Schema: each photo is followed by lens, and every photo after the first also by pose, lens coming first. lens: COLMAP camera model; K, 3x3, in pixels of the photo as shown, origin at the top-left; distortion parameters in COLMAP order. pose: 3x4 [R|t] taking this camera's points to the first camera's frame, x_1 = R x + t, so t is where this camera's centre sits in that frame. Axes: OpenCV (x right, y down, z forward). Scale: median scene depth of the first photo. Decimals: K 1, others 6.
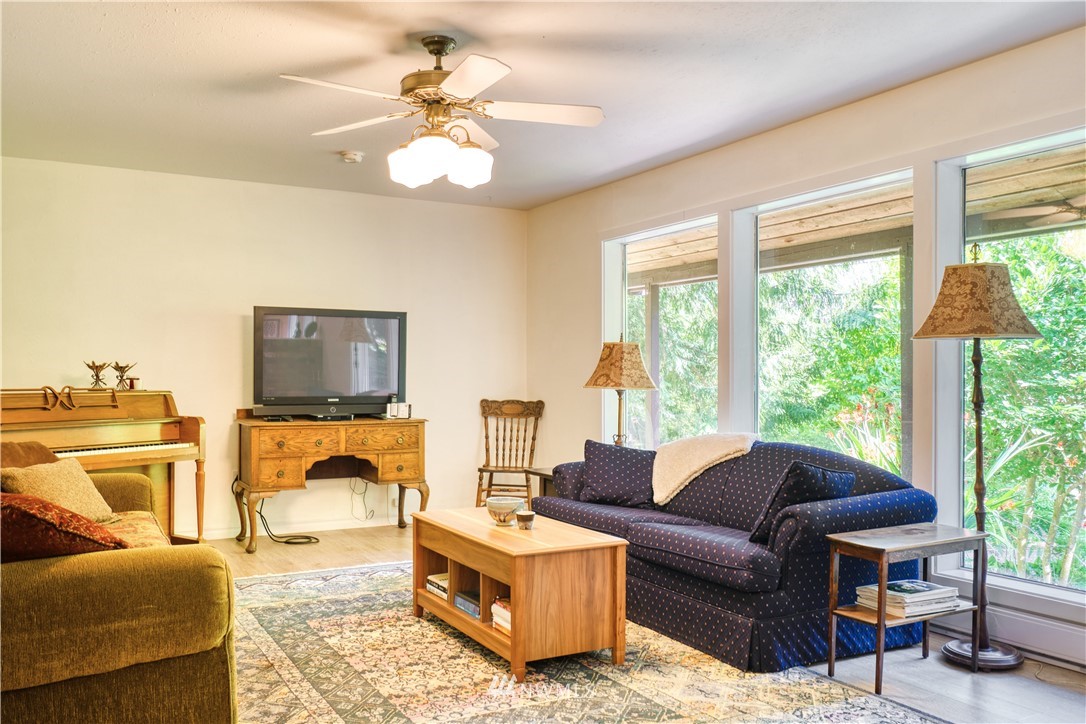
lens RADIAL K [[883.1, 0, 543.0], [0, 883.1, 362.0], [0, 0, 1]] dist [-0.005499, -0.003846]
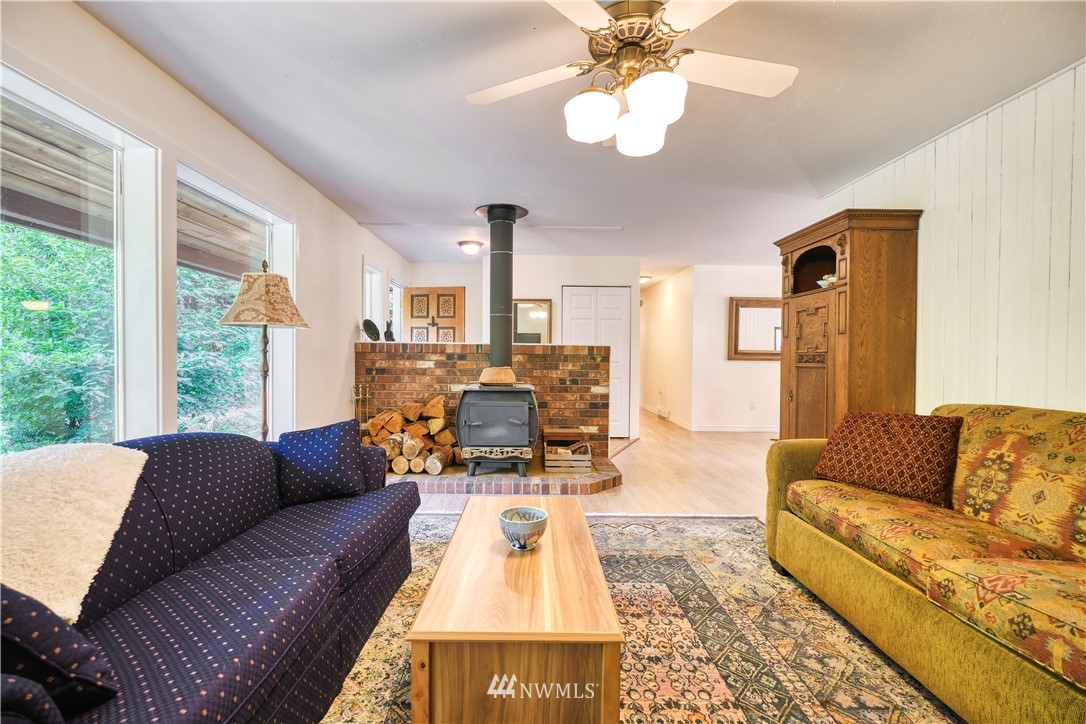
lens RADIAL K [[488.1, 0, 532.8], [0, 488.1, 353.9], [0, 0, 1]] dist [-0.001853, -0.001942]
pose [[-0.876385, -0.008731, 0.481532, -0.270318], [-0.016338, 0.999799, -0.011608, 0.022063], [-0.481333, -0.018041, -0.876352, 1.461439]]
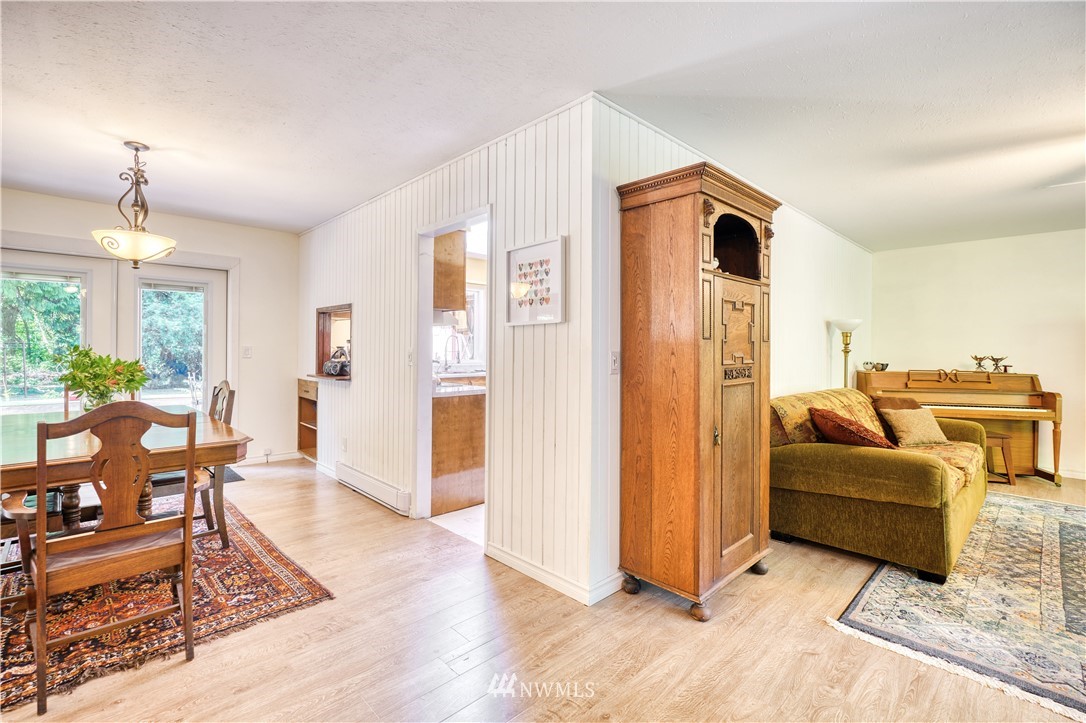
lens RADIAL K [[488.1, 0, 532.8], [0, 488.1, 353.4], [0, 0, 1]] dist [-0.001853, -0.001942]
pose [[0.239805, 0.005074, -0.970808, 0.303637], [0.004986, 0.999967, 0.006458, -0.022588], [0.970808, -0.006389, 0.239771, -0.090227]]
